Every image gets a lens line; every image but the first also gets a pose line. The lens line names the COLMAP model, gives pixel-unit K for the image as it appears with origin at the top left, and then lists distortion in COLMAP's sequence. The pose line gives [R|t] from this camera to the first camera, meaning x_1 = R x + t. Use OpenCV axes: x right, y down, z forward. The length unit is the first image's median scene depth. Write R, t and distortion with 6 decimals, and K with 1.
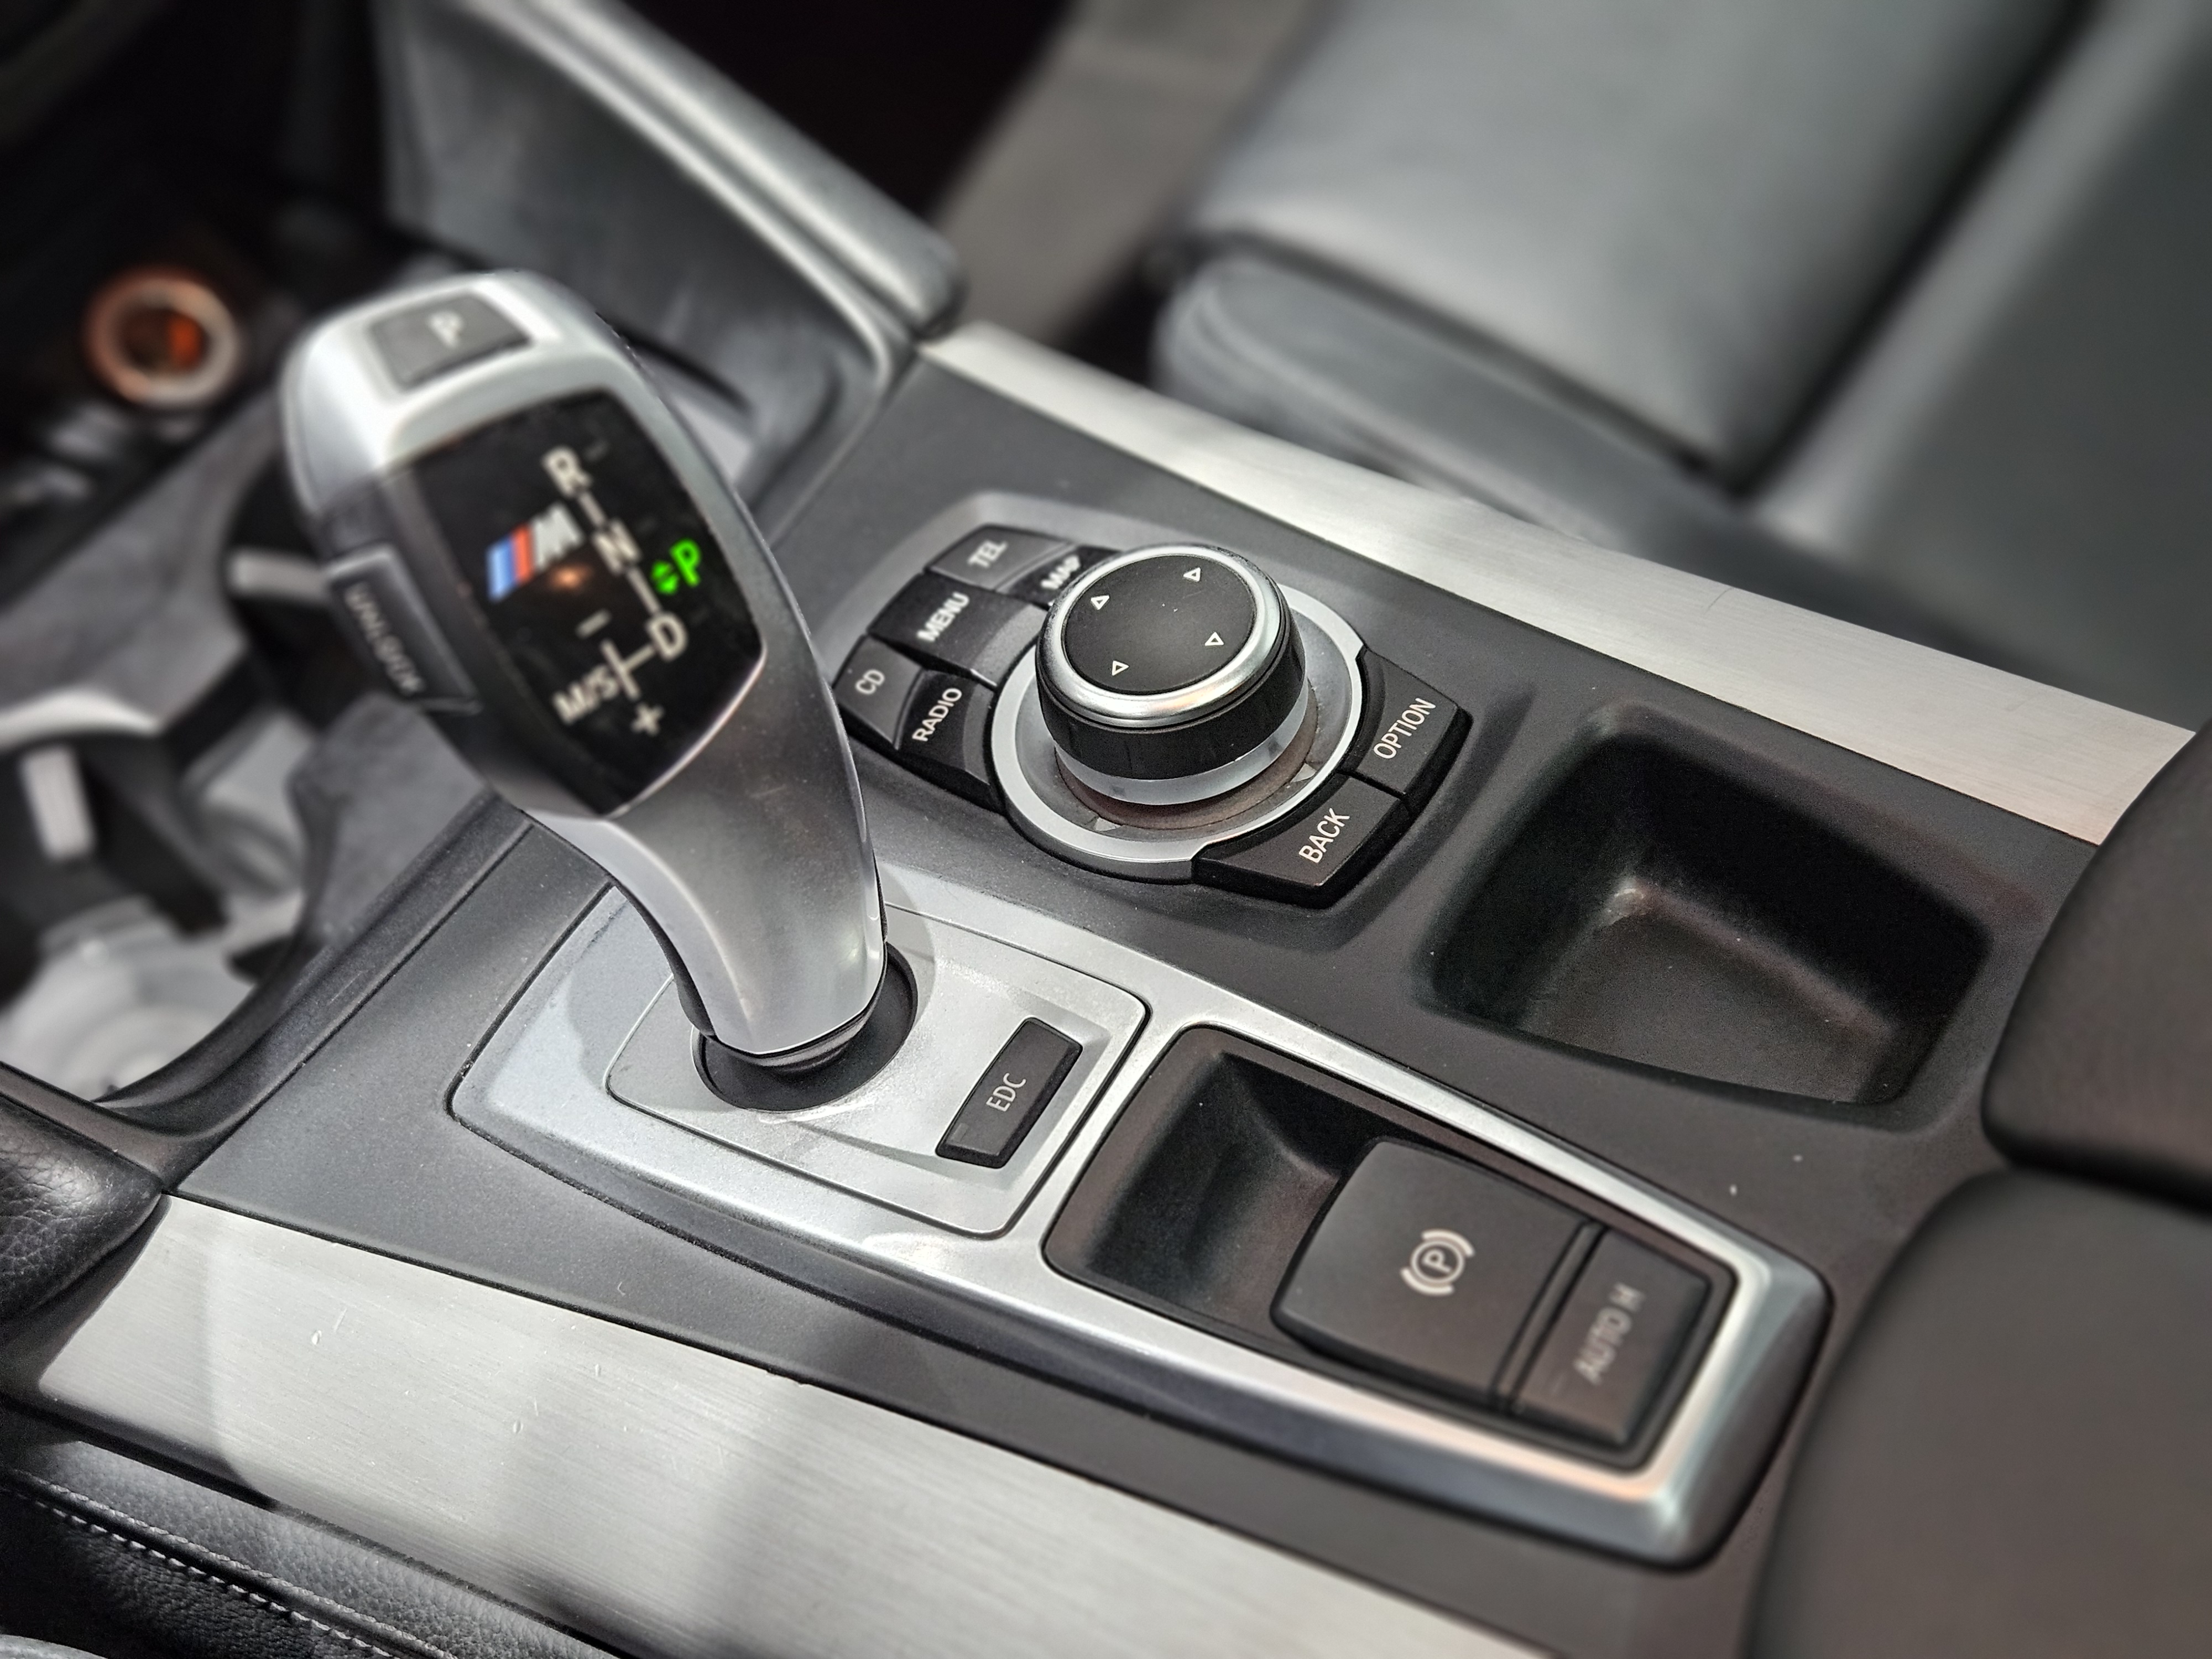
lens RADIAL K [[3034.2, 0, 1097.2], [0, 3034.2, 825.7], [0, 0, 1]] dist [0.054329, 0.000000]
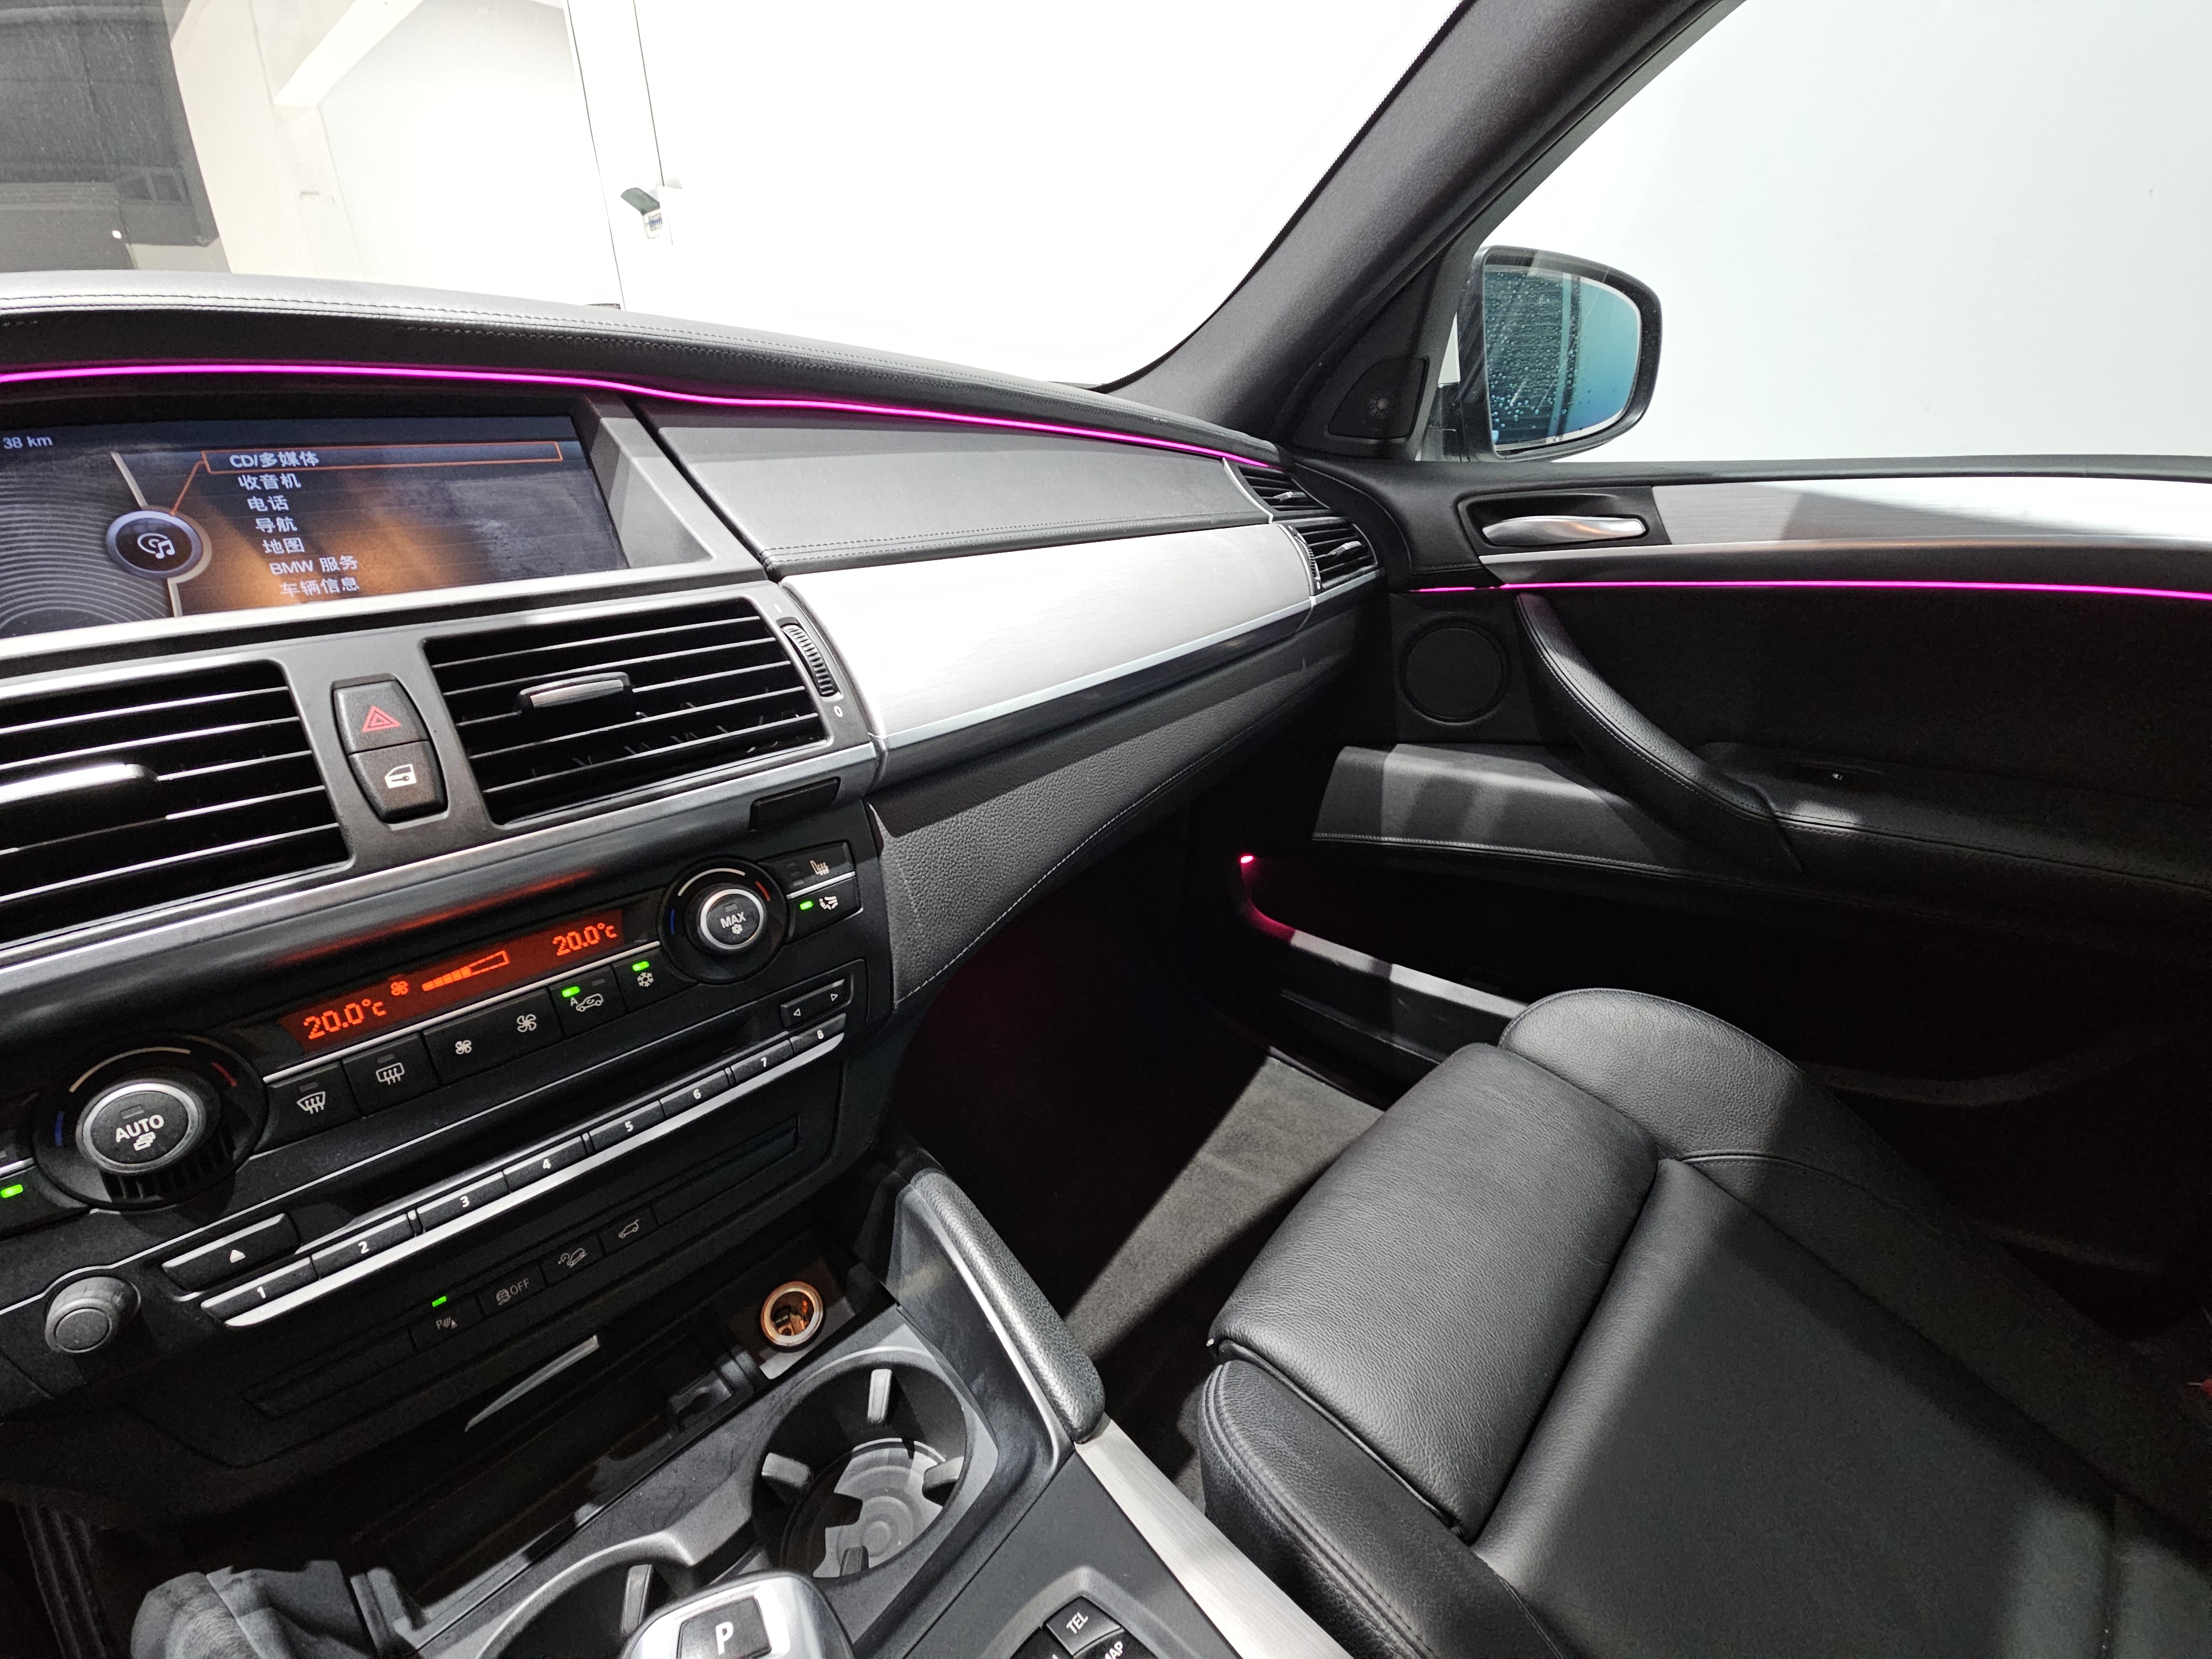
lens RADIAL K [[904.7, 0, 1097.2], [0, 904.7, 827.2], [0, 0, 1]] dist [0.007289, -0.004284]
pose [[0.979869, 0.106036, -0.169156, 0.019038], [-0.174408, 0.866984, -0.466820, -0.255547], [0.097155, 0.486925, 0.868024, 0.262358]]
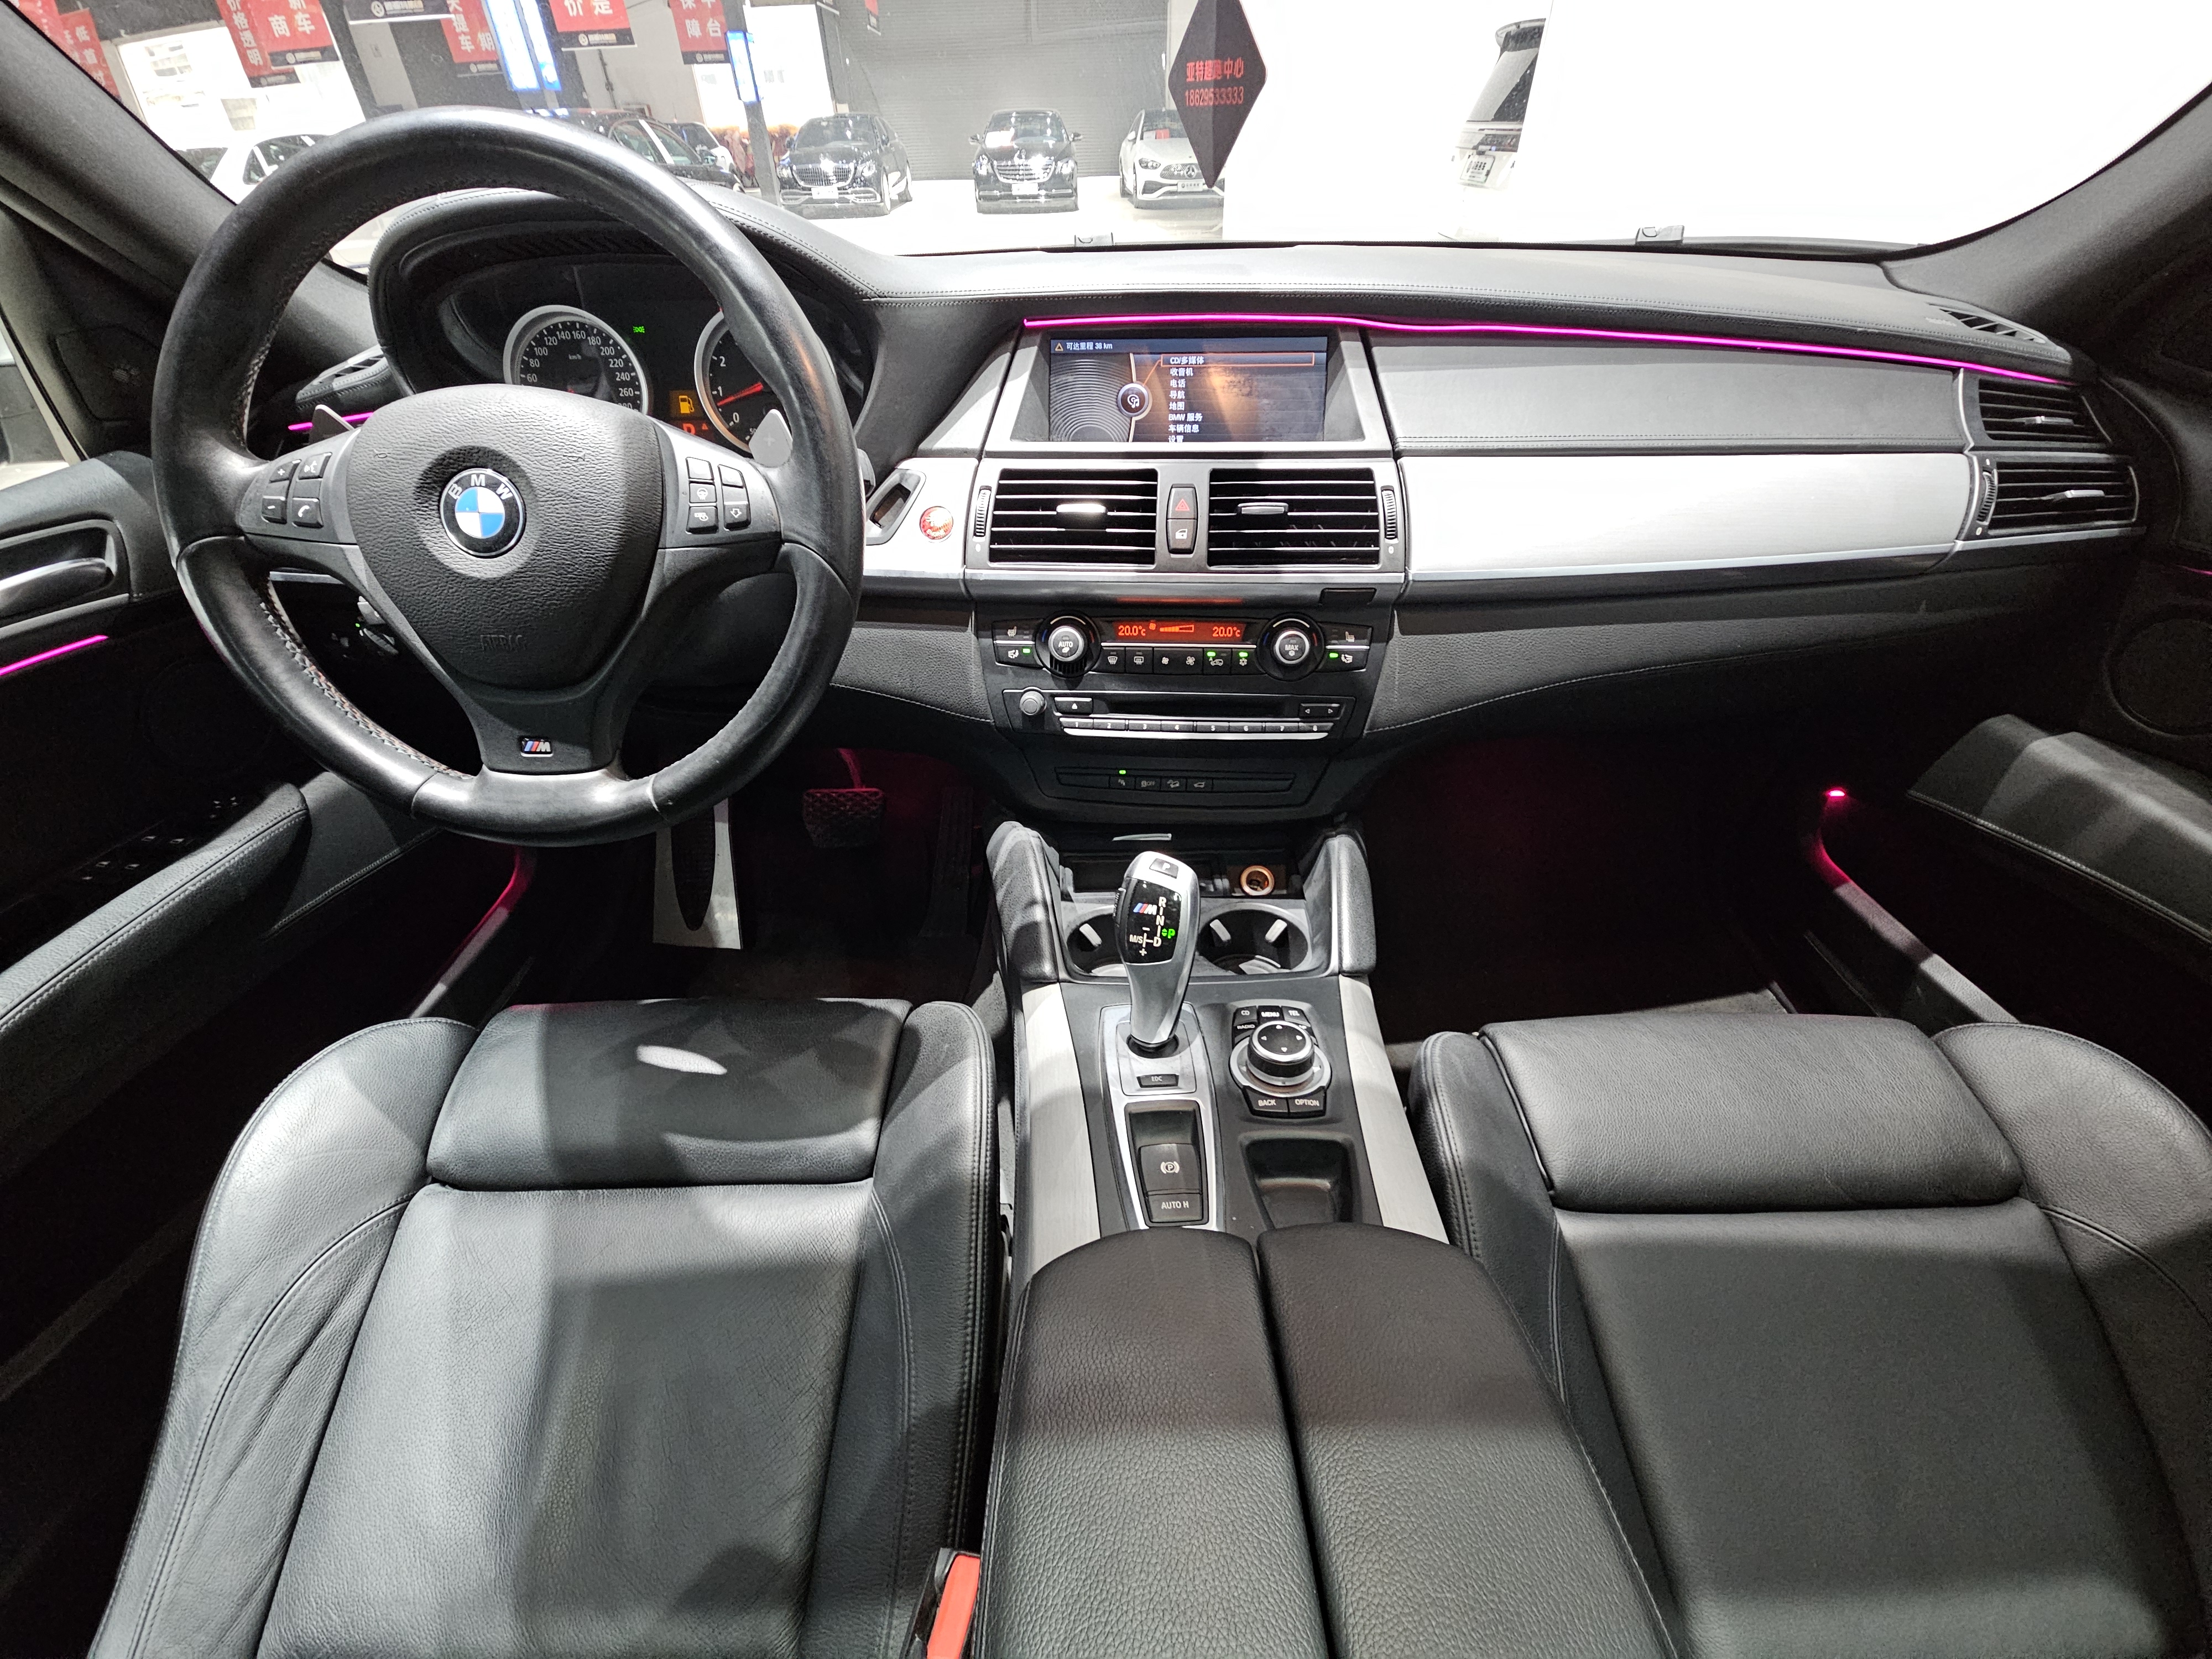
lens RADIAL K [[904.7, 0, 1099.4], [0, 904.7, 832.4], [0, 0, 1]] dist [0.007289, -0.004284]
pose [[0.538758, 0.529564, -0.655211, 0.481342], [-0.678310, 0.733921, 0.035429, -0.131835], [0.499635, 0.425349, 0.754614, -0.137777]]
